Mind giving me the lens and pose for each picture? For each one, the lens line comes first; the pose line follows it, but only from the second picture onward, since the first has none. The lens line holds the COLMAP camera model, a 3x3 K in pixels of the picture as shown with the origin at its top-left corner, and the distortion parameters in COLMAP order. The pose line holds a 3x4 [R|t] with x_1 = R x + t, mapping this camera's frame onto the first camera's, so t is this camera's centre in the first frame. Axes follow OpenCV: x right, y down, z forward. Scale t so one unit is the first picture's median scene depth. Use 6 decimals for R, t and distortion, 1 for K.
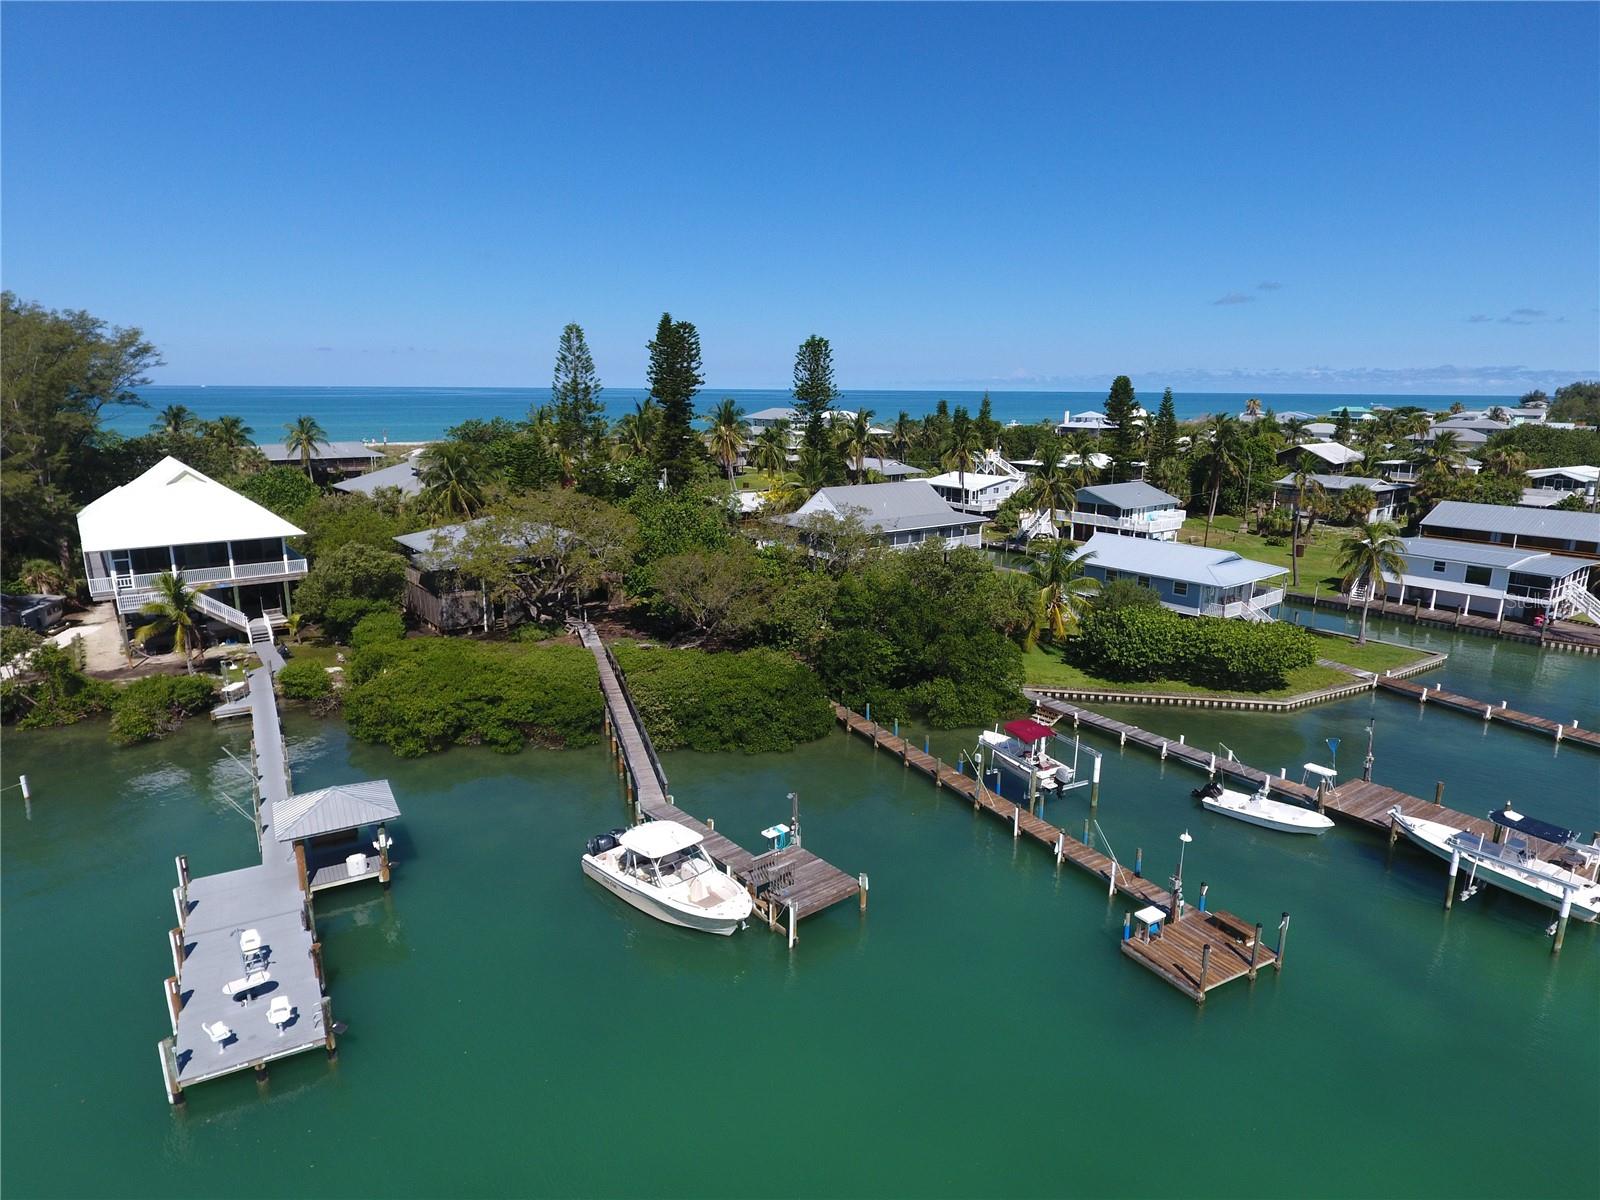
lens RADIAL K [[939.6, 0, 804.5], [0, 939.6, 603.1], [0, 0, 1]] dist [0.000563, 0.000310]
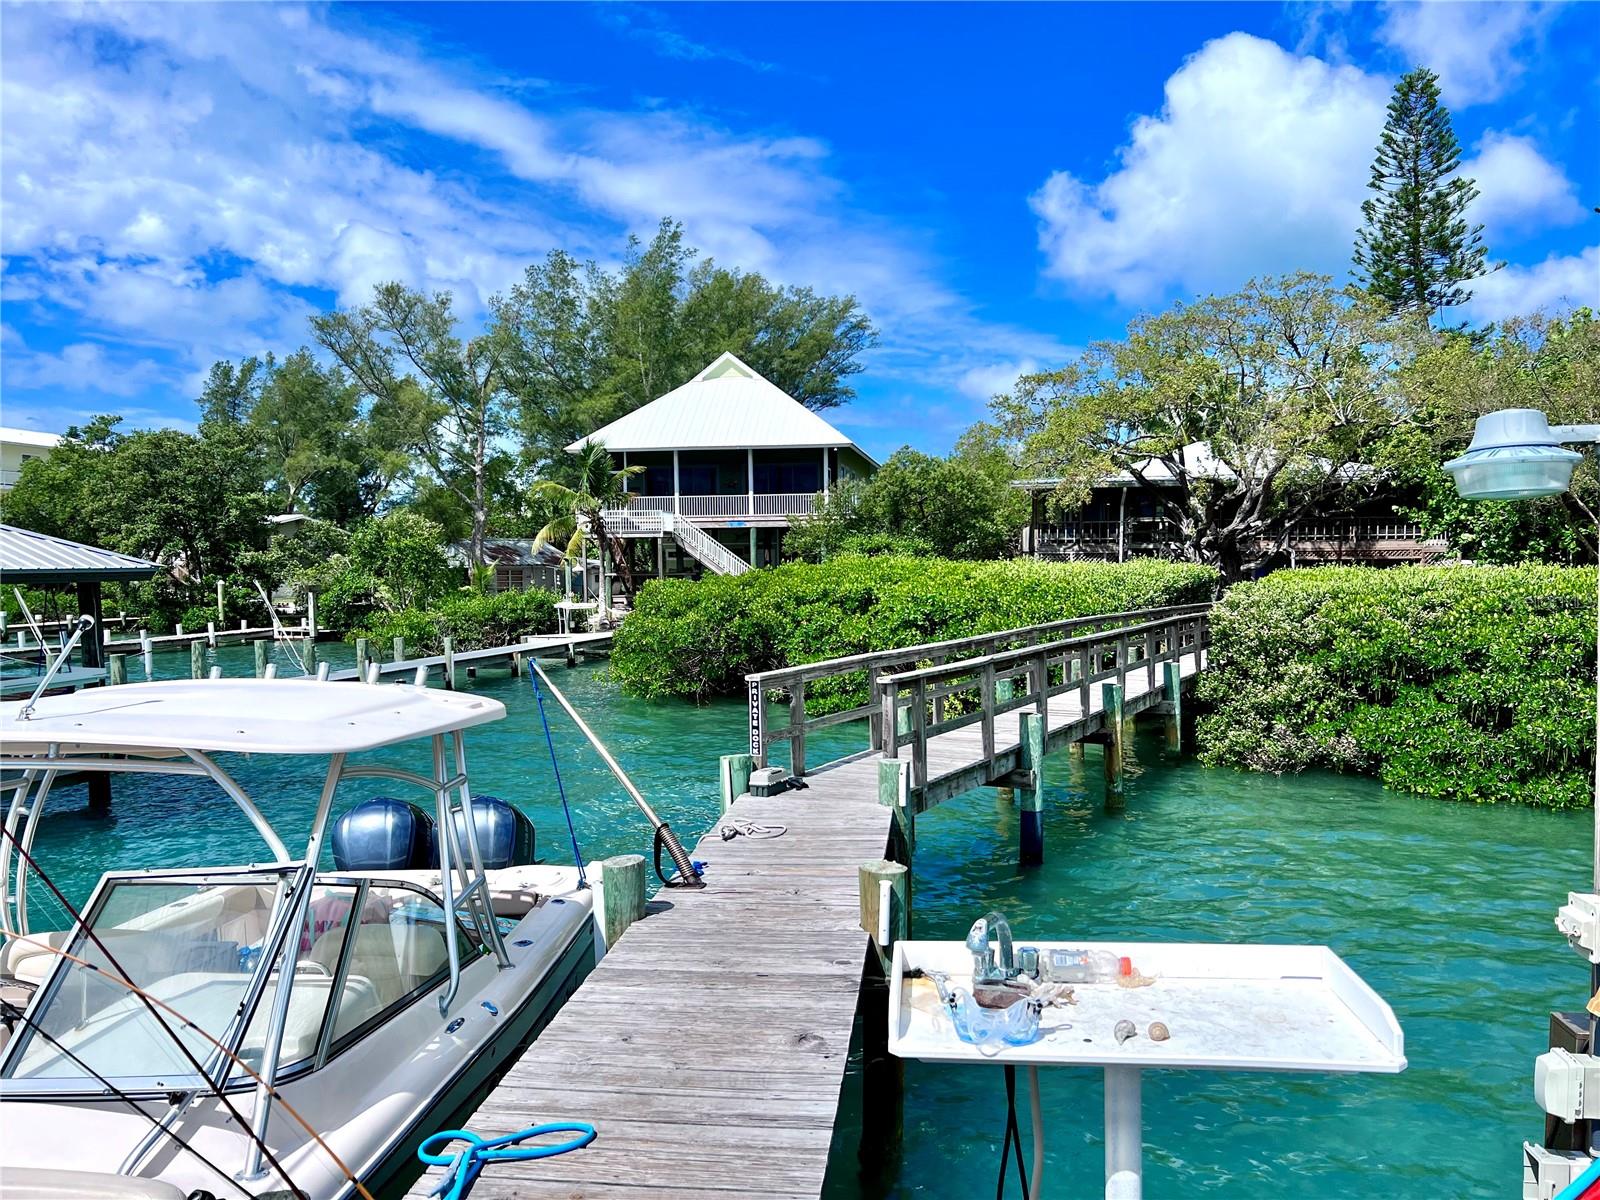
lens RADIAL K [[1207.9, 0, 800.0], [0, 1207.9, 600.0], [0, 0, 1]] dist [0.024534, 0.001929]
pose [[0.679788, 0.010219, -0.733338, 0.008433], [-0.147858, 0.981282, -0.123386, 0.156737], [0.718350, 0.192306, 0.668574, 0.624356]]
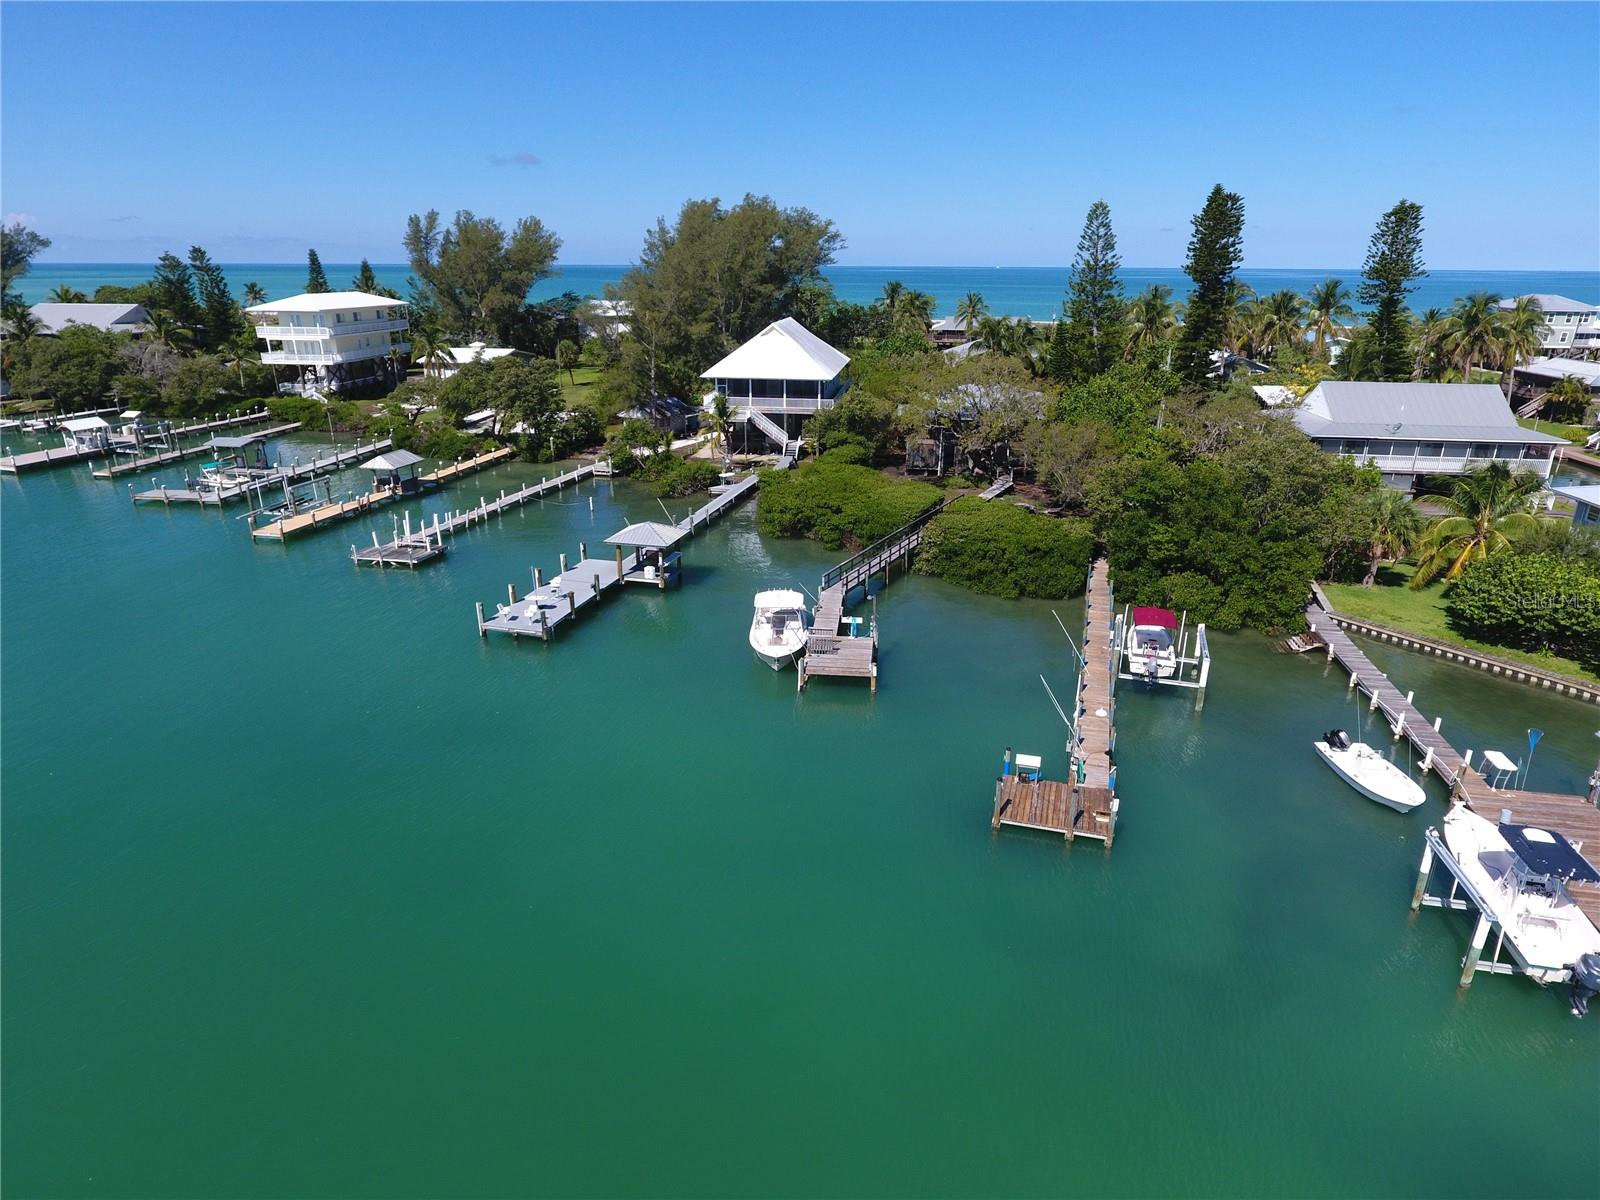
lens RADIAL K [[939.6, 0, 804.5], [0, 939.6, 603.1], [0, 0, 1]] dist [0.000563, 0.000310]
pose [[0.699567, 0.239460, -0.673250, 0.523826], [-0.159986, 0.970748, 0.179034, 0.001158], [0.696427, -0.017535, 0.717413, 0.025848]]
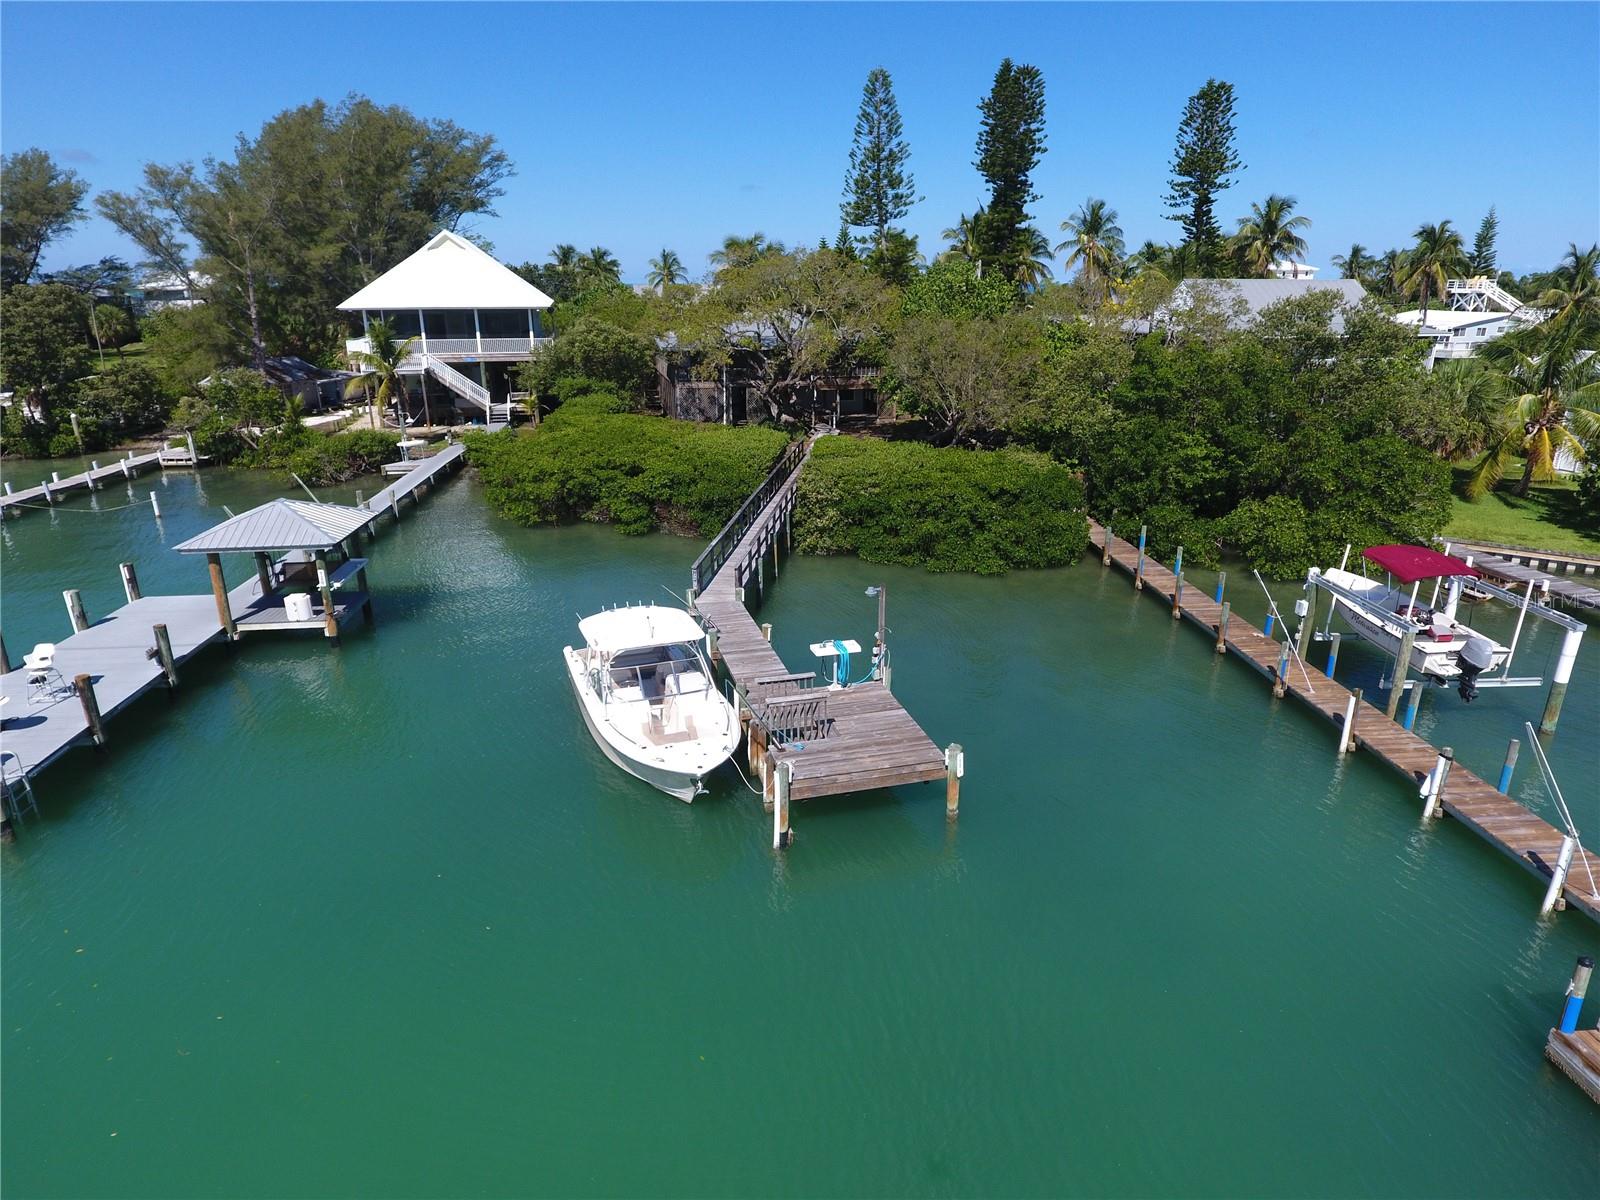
lens RADIAL K [[939.6, 0, 804.5], [0, 939.6, 603.1], [0, 0, 1]] dist [0.000563, 0.000310]
pose [[0.909281, 0.127661, -0.396120, 0.114828], [-0.086560, 0.988989, 0.120034, 0.101091], [0.407082, -0.074856, 0.910319, 0.325710]]
